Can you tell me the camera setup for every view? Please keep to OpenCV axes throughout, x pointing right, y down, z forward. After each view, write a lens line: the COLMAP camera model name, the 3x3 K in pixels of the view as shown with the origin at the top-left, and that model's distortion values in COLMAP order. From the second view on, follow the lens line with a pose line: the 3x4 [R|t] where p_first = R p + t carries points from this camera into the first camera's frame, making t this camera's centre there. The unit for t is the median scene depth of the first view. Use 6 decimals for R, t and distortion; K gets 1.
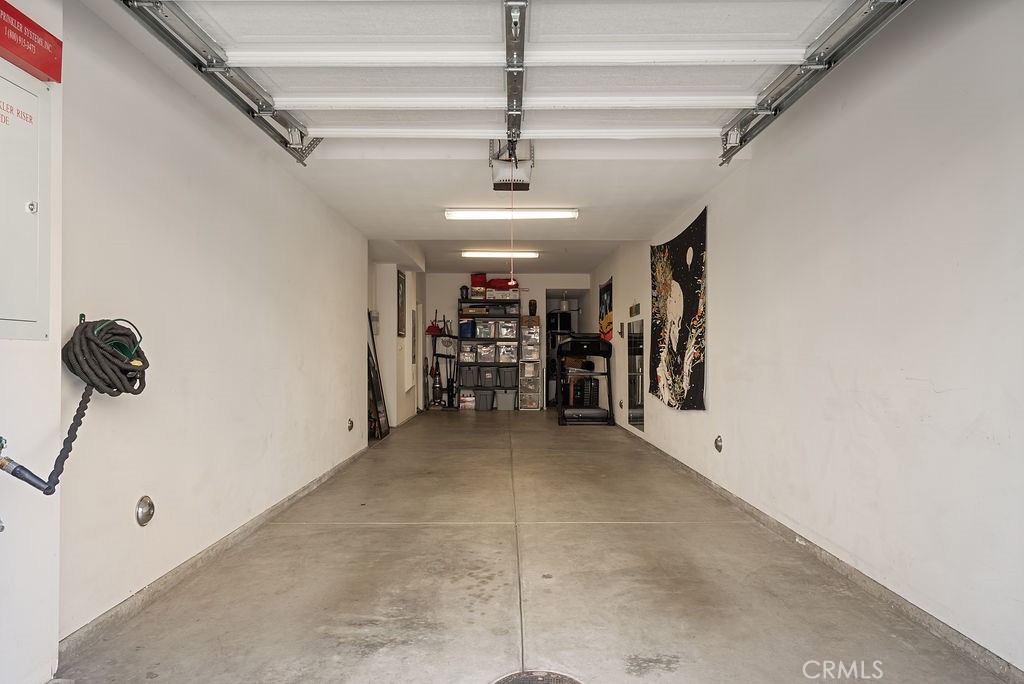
lens RADIAL K [[687.1, 0, 513.6], [0, 687.1, 342.6], [0, 0, 1]] dist [0.004134, 0.000616]
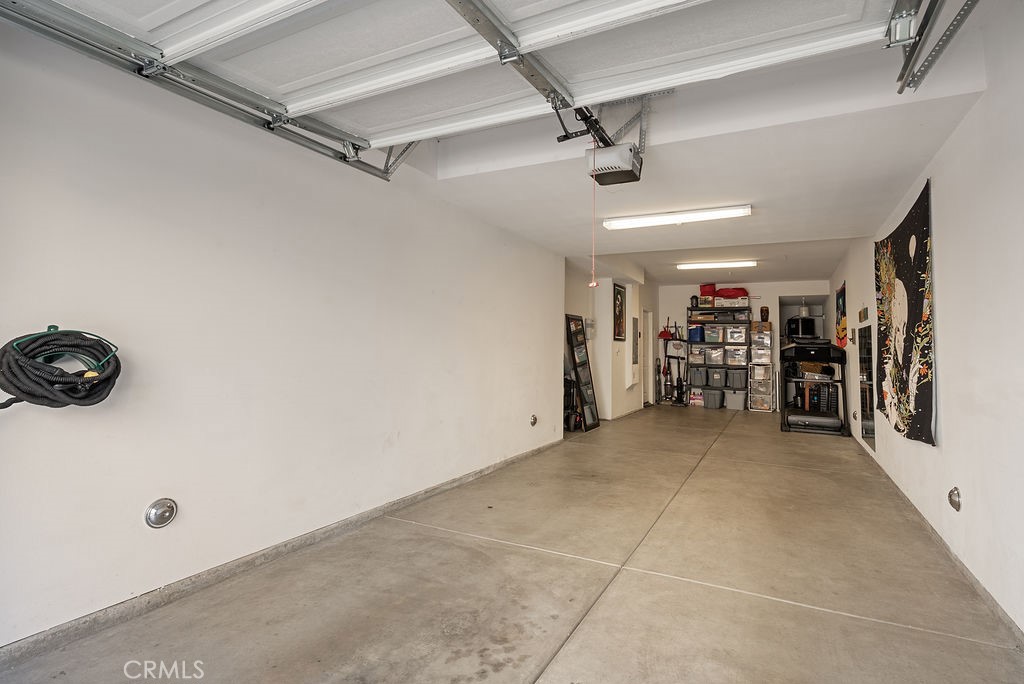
lens RADIAL K [[504.6, 0, 497.2], [0, 504.6, 313.2], [0, 0, 1]] dist [-0.001263, 0.000385]
pose [[0.866792, -0.015916, -0.498416, 0.135481], [-0.012621, 0.998470, -0.053834, -0.010839], [0.498510, 0.052953, 0.865265, 0.267426]]
